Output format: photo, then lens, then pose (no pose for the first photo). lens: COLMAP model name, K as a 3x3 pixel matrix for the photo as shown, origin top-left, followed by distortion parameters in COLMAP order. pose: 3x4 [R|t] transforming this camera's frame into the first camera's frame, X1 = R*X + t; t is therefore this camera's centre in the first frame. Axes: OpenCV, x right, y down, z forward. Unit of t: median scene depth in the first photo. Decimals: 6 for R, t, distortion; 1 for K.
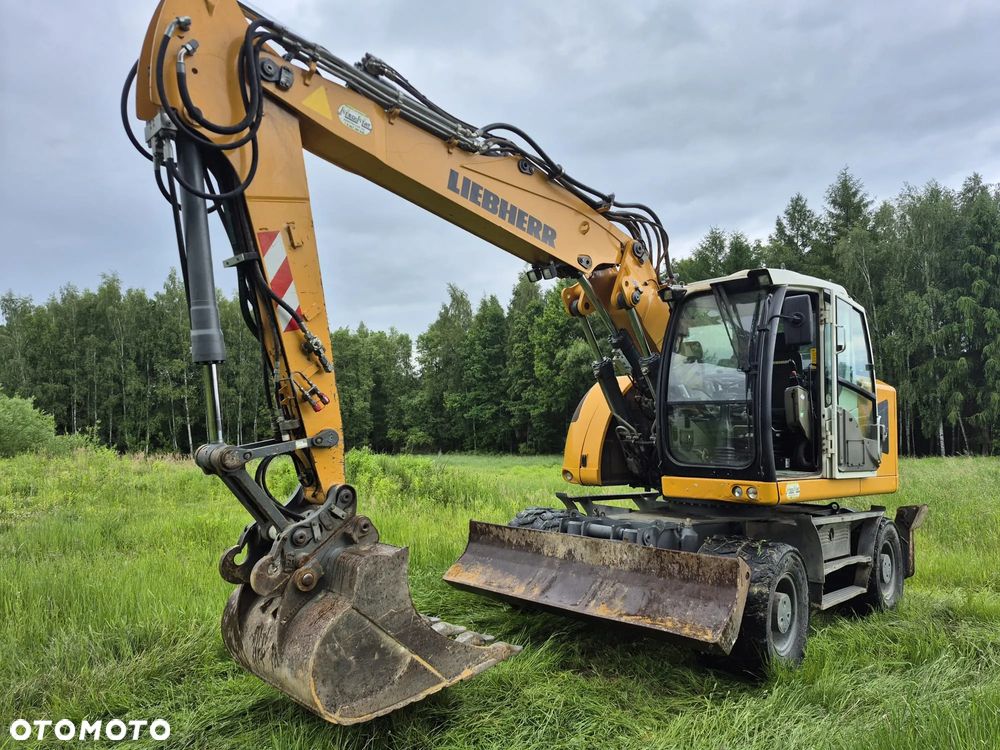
lens RADIAL K [[681.4, 0, 500.1], [0, 681.4, 389.6], [0, 0, 1]] dist [0.121720, -0.163429]
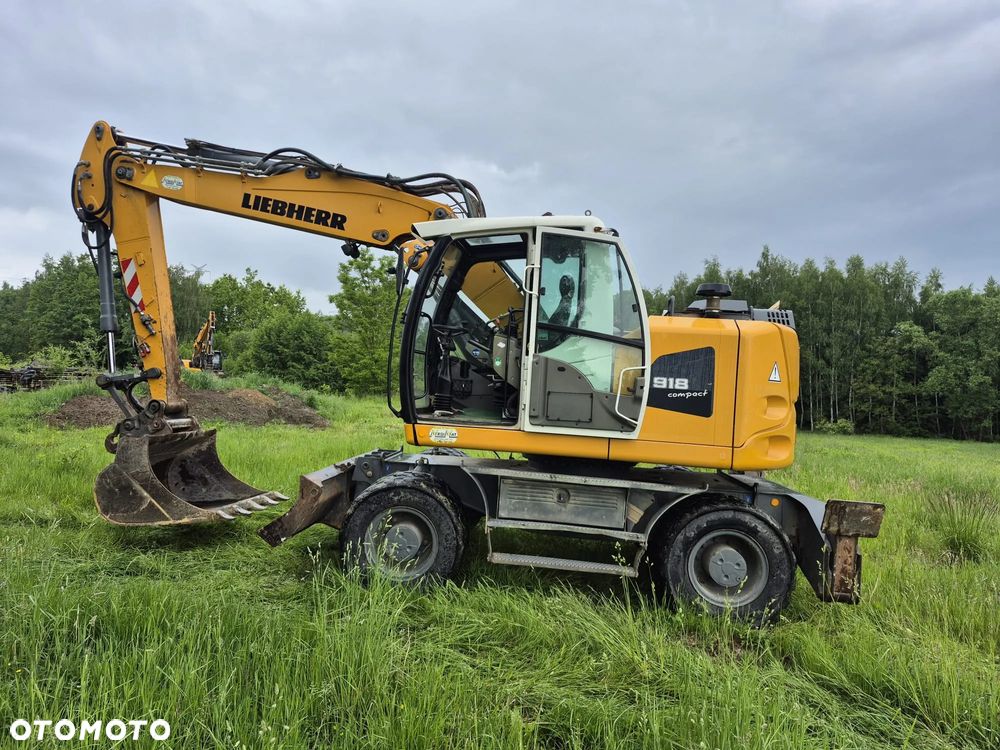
lens RADIAL K [[681.4, 0, 500.1], [0, 681.4, 389.6], [0, 0, 1]] dist [0.121720, -0.163429]
pose [[0.637661, 0.023356, -0.769963, 1.248777], [0.005283, 0.999384, 0.034691, 0.042371], [0.770299, -0.026189, 0.637145, 0.414057]]
